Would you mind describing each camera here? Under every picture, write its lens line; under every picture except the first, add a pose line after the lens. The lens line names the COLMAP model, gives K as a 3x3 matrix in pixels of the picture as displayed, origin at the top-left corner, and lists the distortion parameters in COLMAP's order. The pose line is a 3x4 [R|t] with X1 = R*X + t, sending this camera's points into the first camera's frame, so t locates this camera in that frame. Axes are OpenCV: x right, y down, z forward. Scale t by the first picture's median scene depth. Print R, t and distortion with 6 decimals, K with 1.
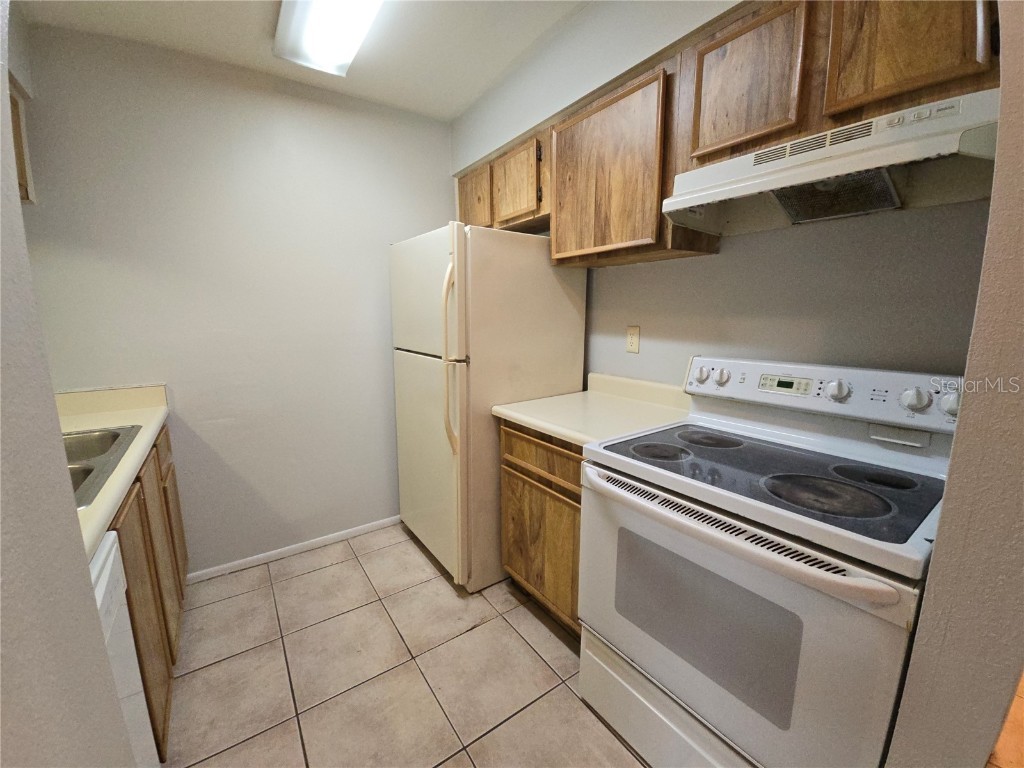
lens RADIAL K [[416.6, 0, 504.8], [0, 416.6, 386.2], [0, 0, 1]] dist [-0.000602, -0.002010]
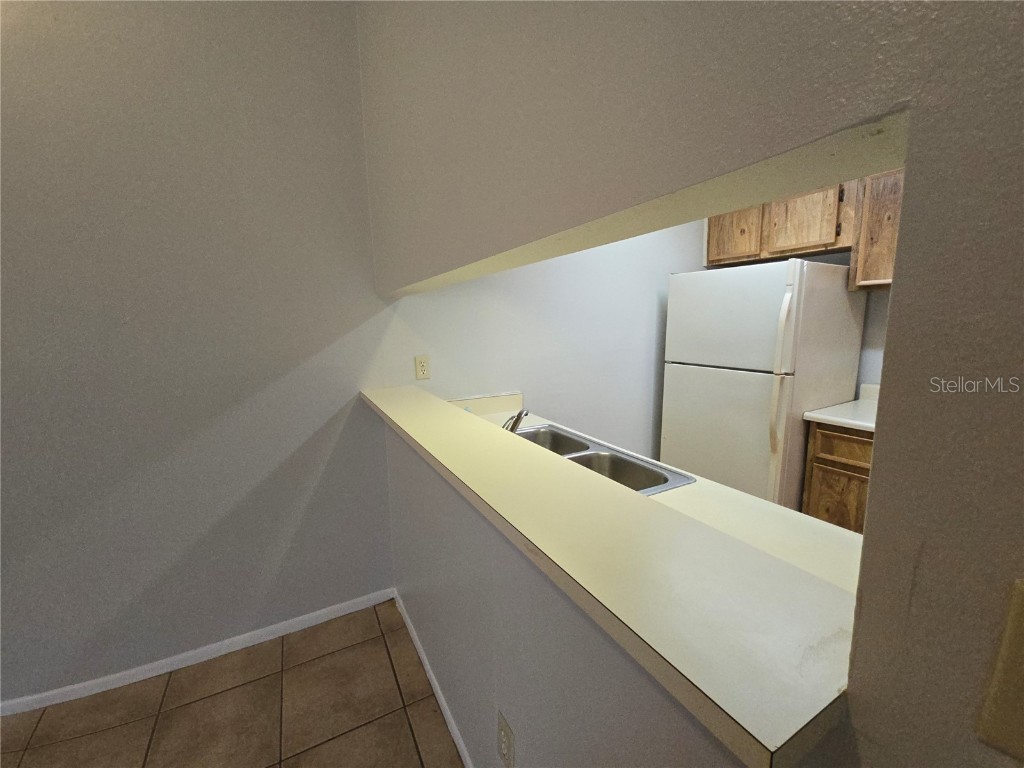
lens RADIAL K [[416.6, 0, 518.2], [0, 416.6, 388.0], [0, 0, 1]] dist [-0.000602, -0.002010]
pose [[0.991300, 0.001819, -0.131607, -0.666483], [-0.004570, 0.999777, -0.020600, 0.006784], [0.131540, 0.021022, 0.991088, -0.259296]]
